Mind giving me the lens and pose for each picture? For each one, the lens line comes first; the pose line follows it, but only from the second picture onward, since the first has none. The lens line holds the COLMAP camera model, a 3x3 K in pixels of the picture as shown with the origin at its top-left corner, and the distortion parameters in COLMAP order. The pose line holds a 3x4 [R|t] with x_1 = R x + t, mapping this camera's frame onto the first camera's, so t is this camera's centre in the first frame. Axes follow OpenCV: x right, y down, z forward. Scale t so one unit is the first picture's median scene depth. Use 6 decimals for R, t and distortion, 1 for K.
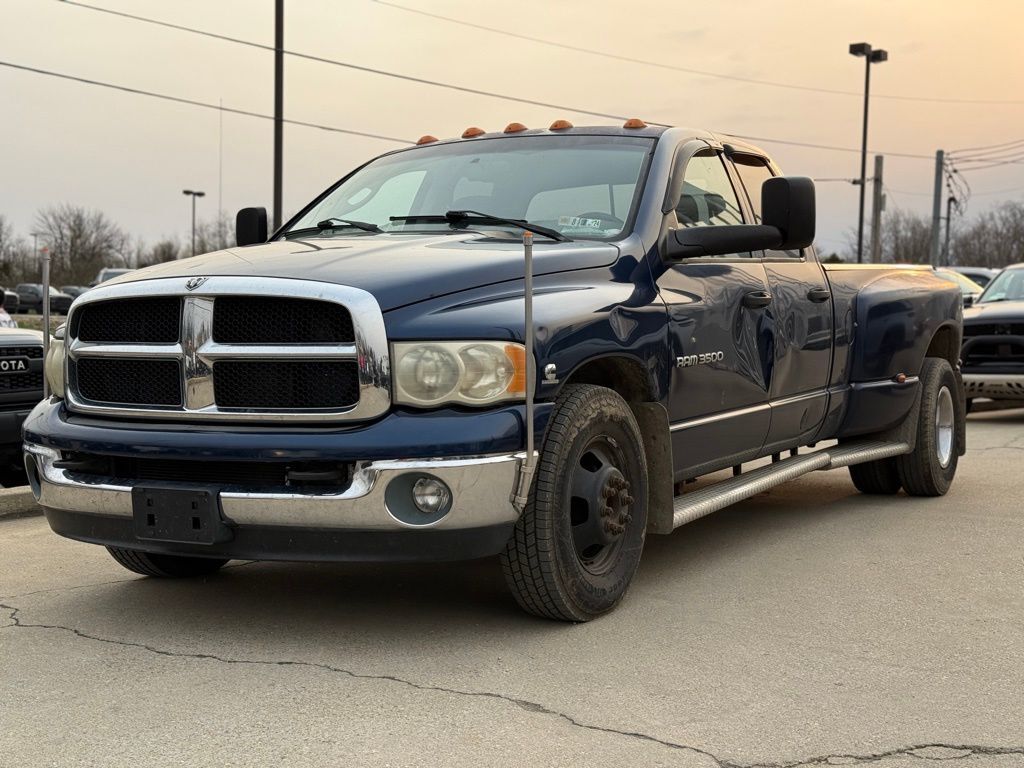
lens RADIAL K [[1411.3, 0, 513.0], [0, 1411.3, 371.4], [0, 0, 1]] dist [0.110043, -0.085297]
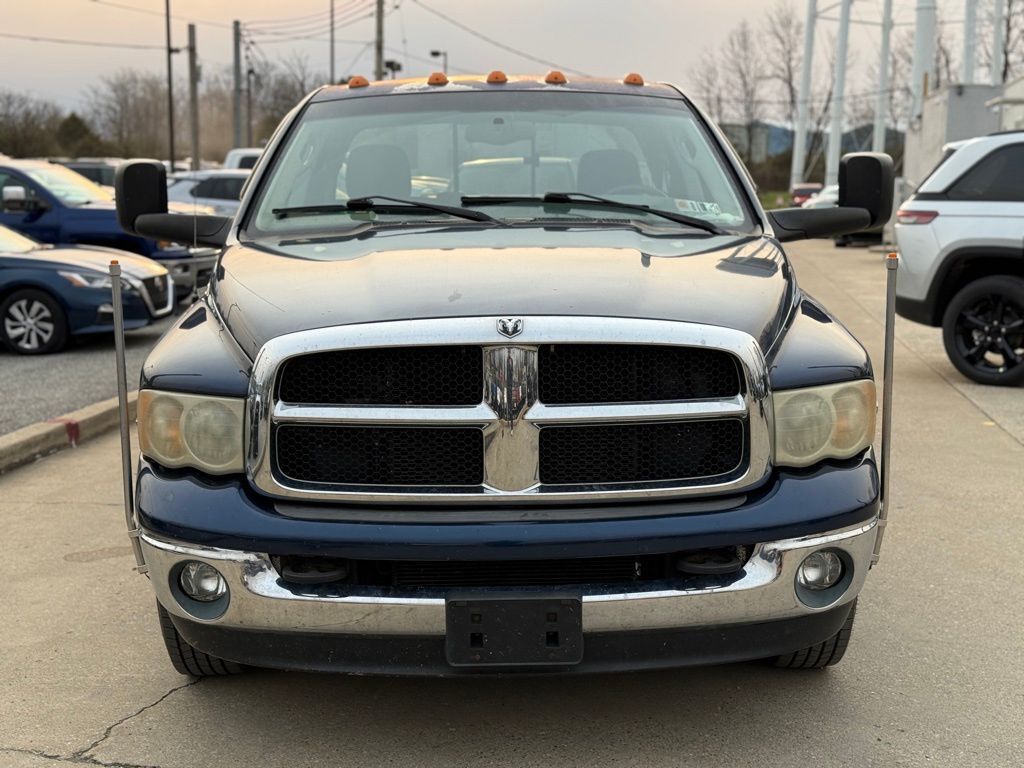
lens RADIAL K [[1411.3, 0, 513.0], [0, 1411.3, 371.4], [0, 0, 1]] dist [0.110043, -0.085297]
pose [[0.861998, -0.071515, 0.501841, -0.491150], [0.022282, 0.994387, 0.103431, -0.094943], [-0.506421, -0.077975, 0.858753, 0.280393]]
